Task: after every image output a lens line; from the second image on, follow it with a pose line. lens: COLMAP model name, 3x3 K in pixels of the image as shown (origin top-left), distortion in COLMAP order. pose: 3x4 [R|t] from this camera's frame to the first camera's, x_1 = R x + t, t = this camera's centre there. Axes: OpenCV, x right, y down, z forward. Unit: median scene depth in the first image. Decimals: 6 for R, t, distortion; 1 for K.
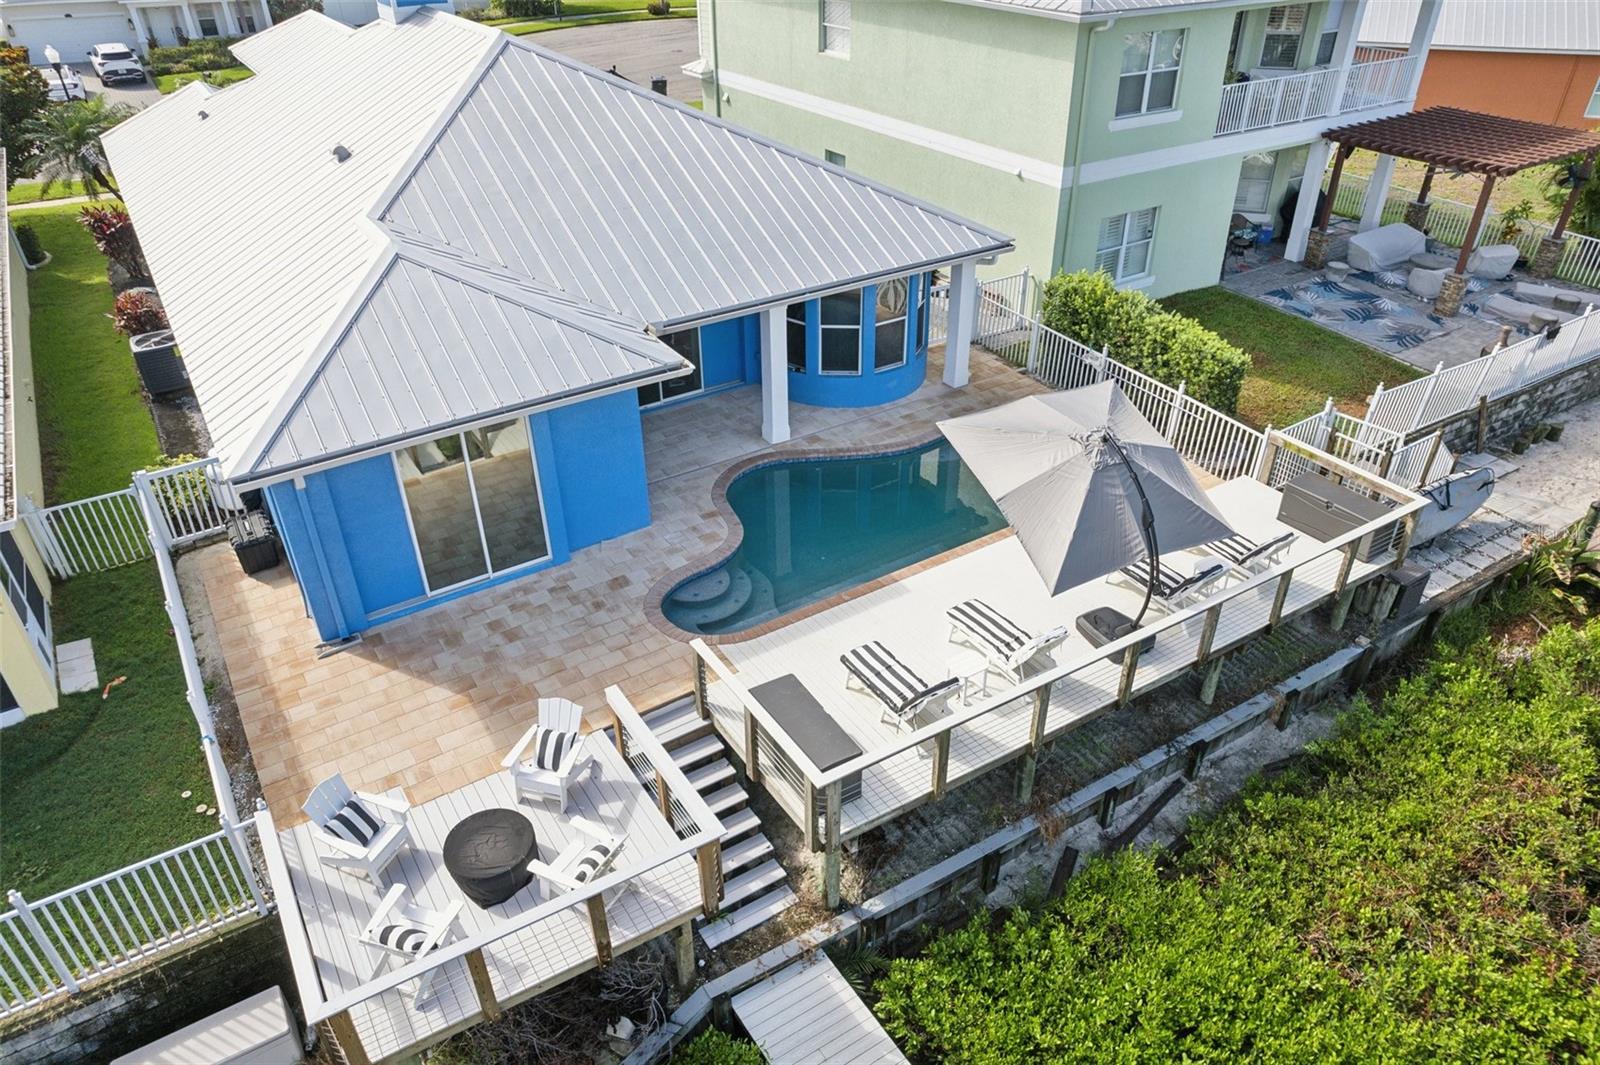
lens RADIAL K [[1059.8, 0, 801.7], [0, 1059.8, 534.4], [0, 0, 1]] dist [-0.065126, 0.056763]
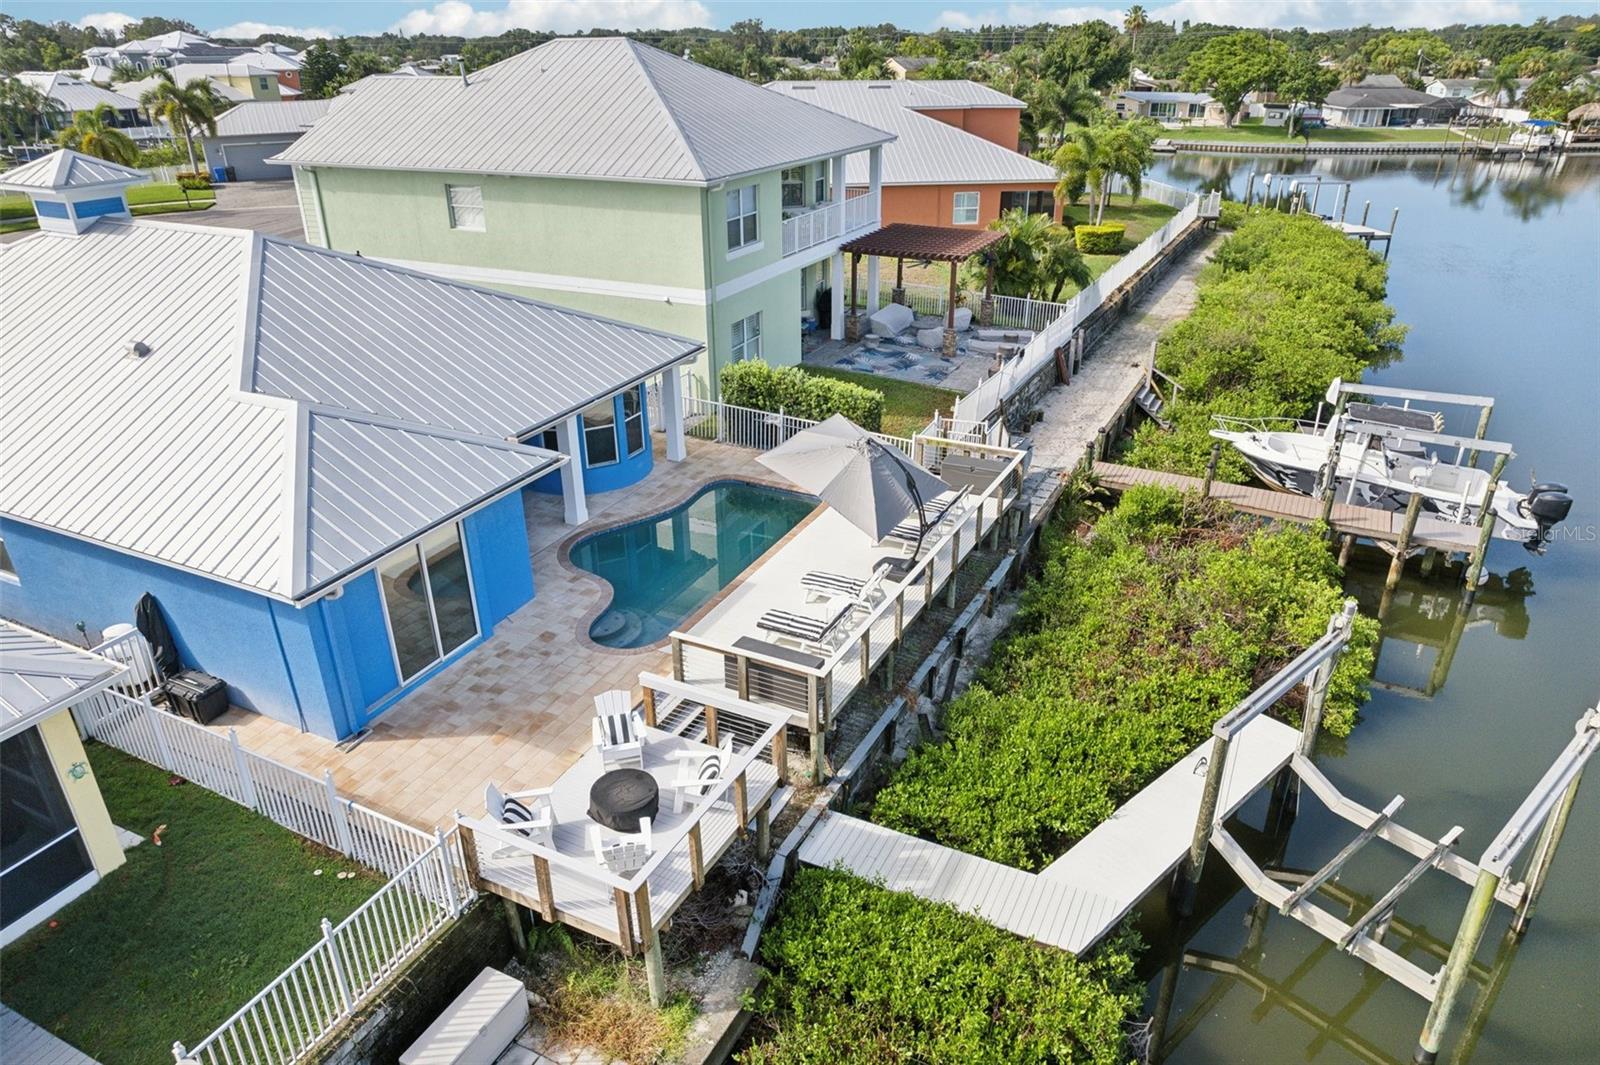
lens RADIAL K [[1059.8, 0, 793.7], [0, 1059.8, 530.1], [0, 0, 1]] dist [-0.065126, 0.056763]
pose [[0.857754, -0.218308, 0.465403, -0.436915], [0.279924, 0.957704, -0.066678, 0.082430], [-0.431161, 0.187471, 0.882584, -0.227993]]
